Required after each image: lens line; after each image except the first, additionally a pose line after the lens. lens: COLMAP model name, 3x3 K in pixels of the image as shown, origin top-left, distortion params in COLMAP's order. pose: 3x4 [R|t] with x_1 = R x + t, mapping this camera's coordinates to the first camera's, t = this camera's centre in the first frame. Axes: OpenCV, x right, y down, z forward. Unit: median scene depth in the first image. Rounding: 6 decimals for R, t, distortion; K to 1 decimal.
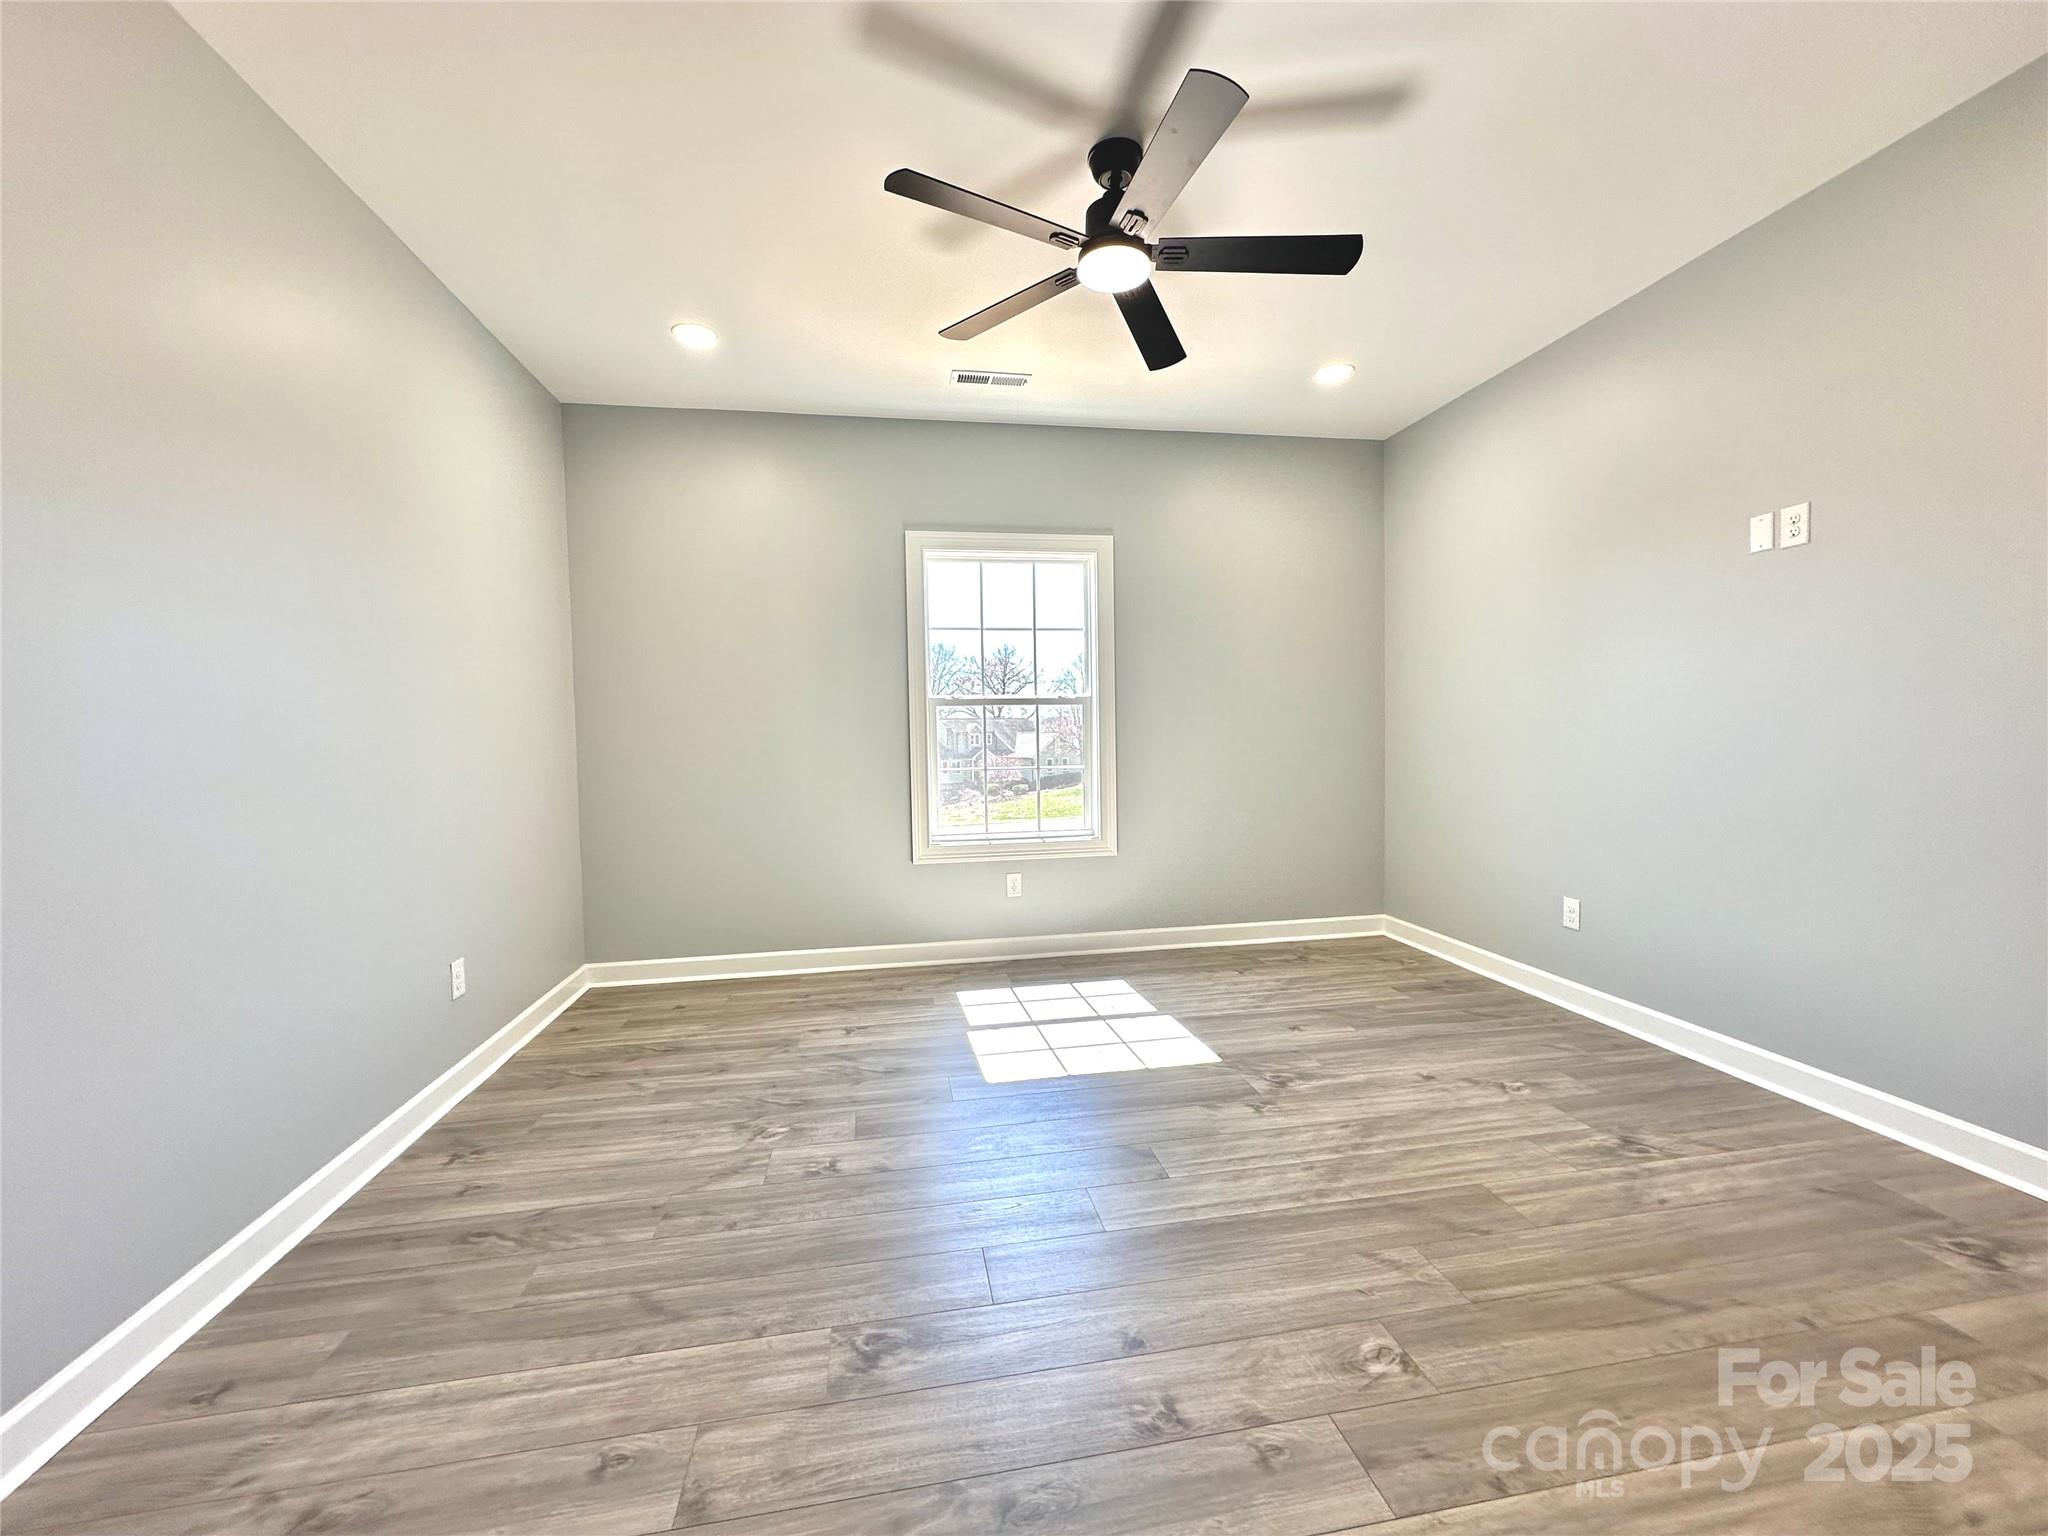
lens RADIAL K [[814.2, 0, 1022.3], [0, 814.2, 766.5], [0, 0, 1]] dist [-0.002053, 0.000552]
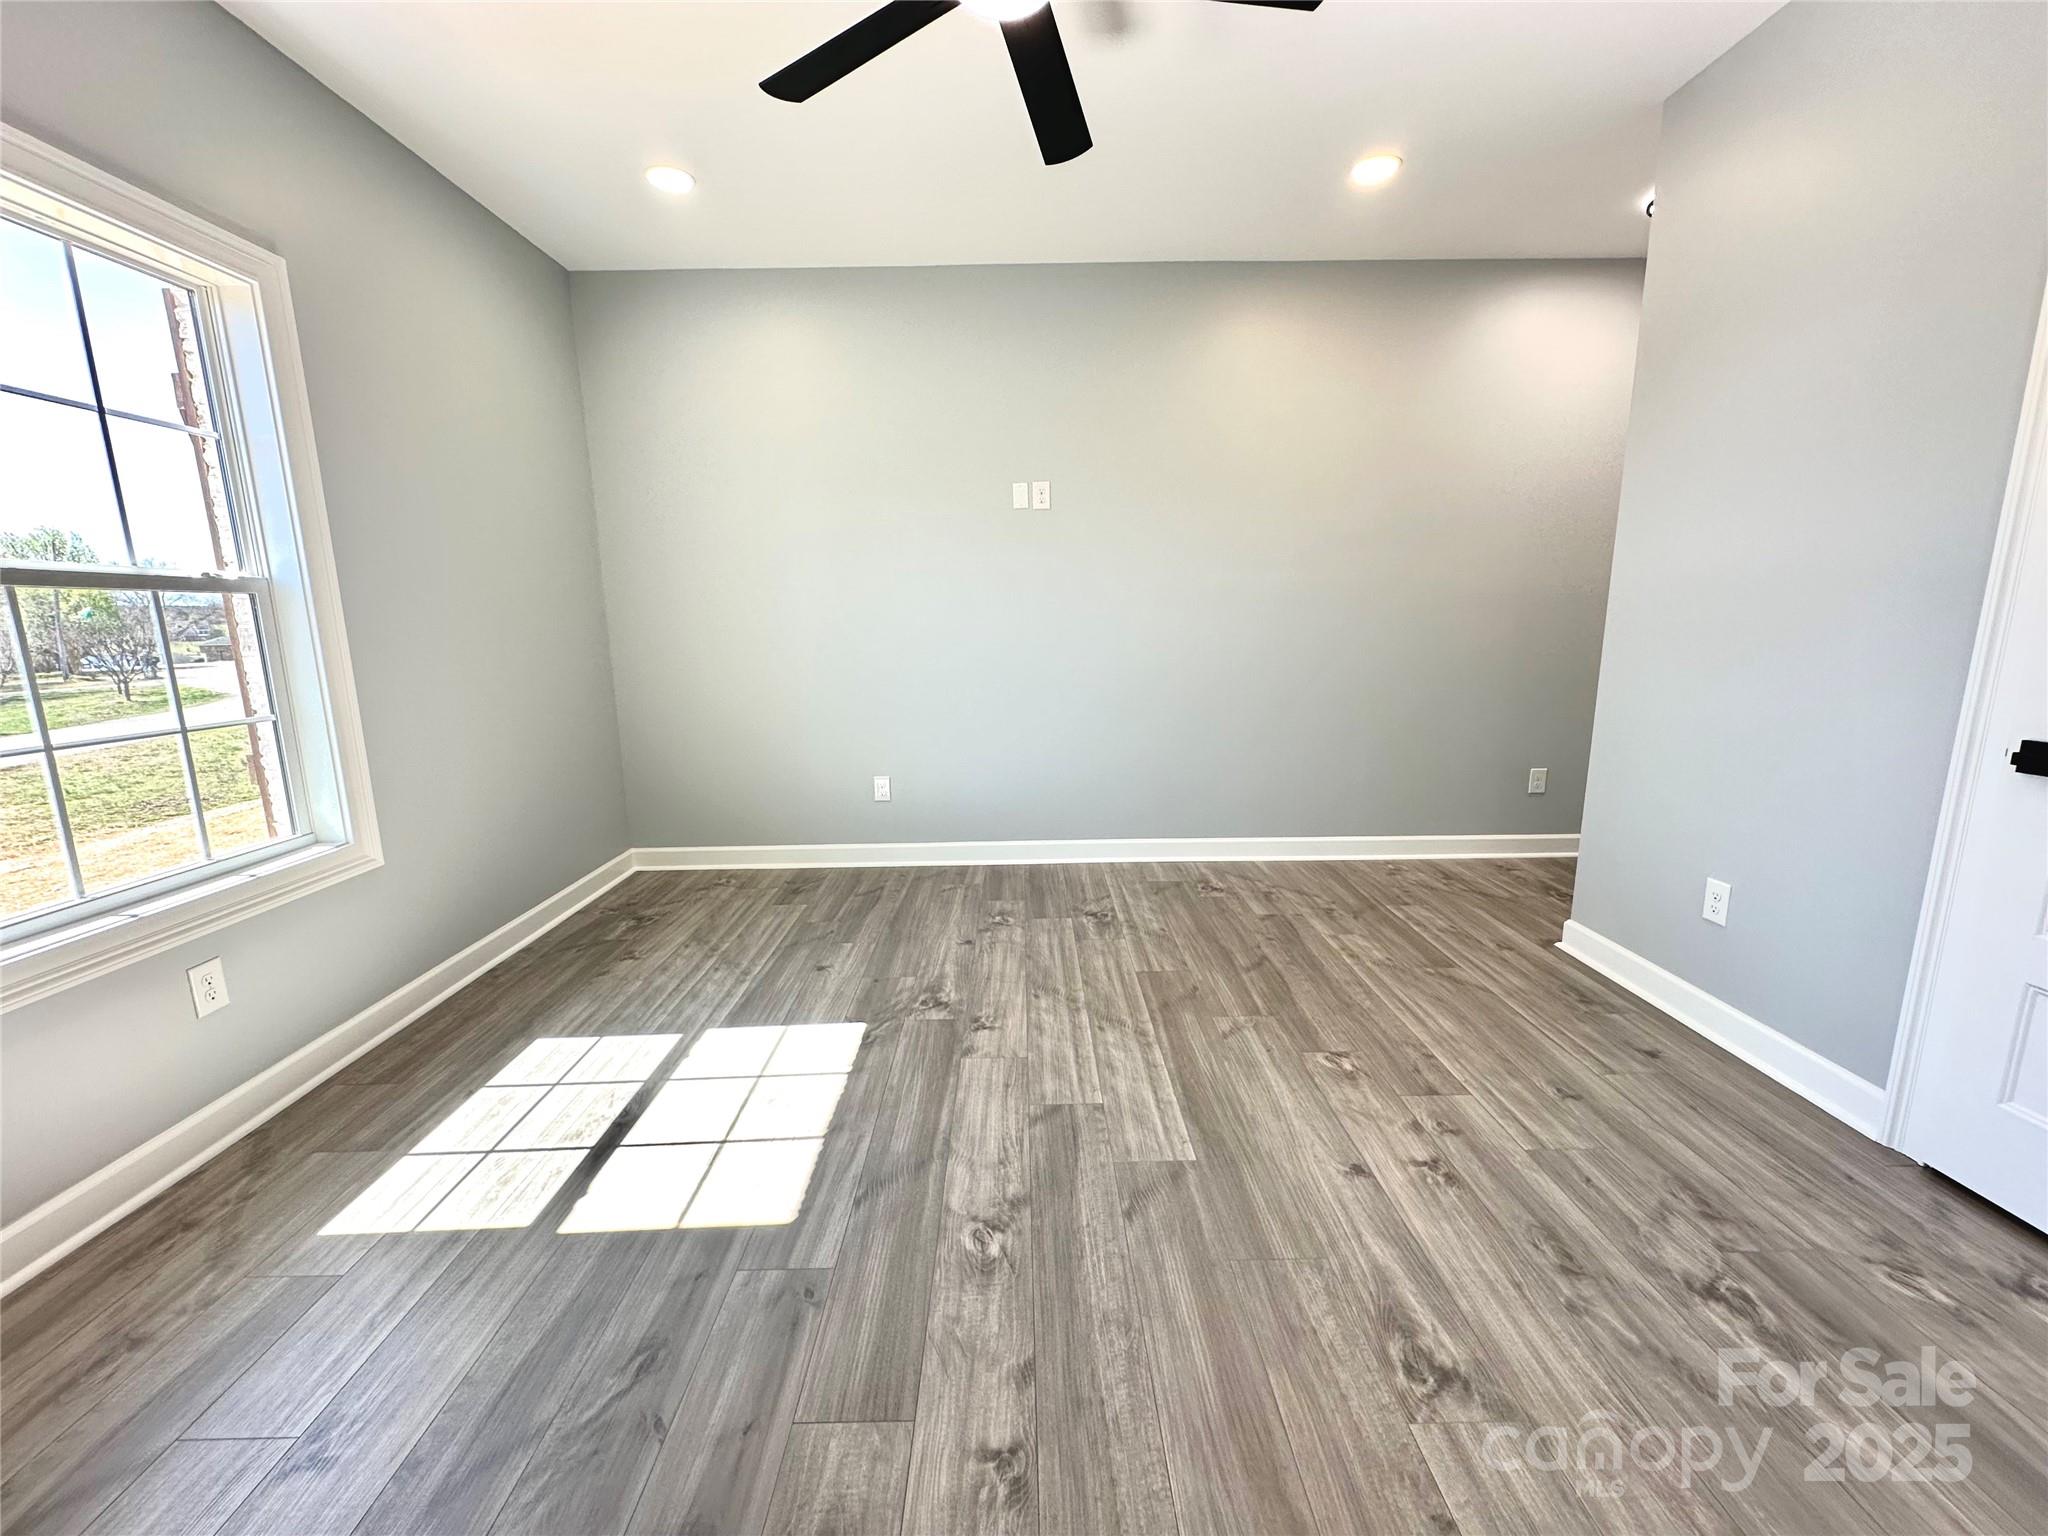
lens RADIAL K [[838.8, 0, 1024.0], [0, 838.8, 768.0], [0, 0, 1]] dist [-0.005051, 0.000282]
pose [[0.155938, -0.163232, 0.974186, -0.576110], [0.057635, 0.986074, 0.155998, -0.028744], [-0.986084, 0.031821, 0.163175, 0.737177]]
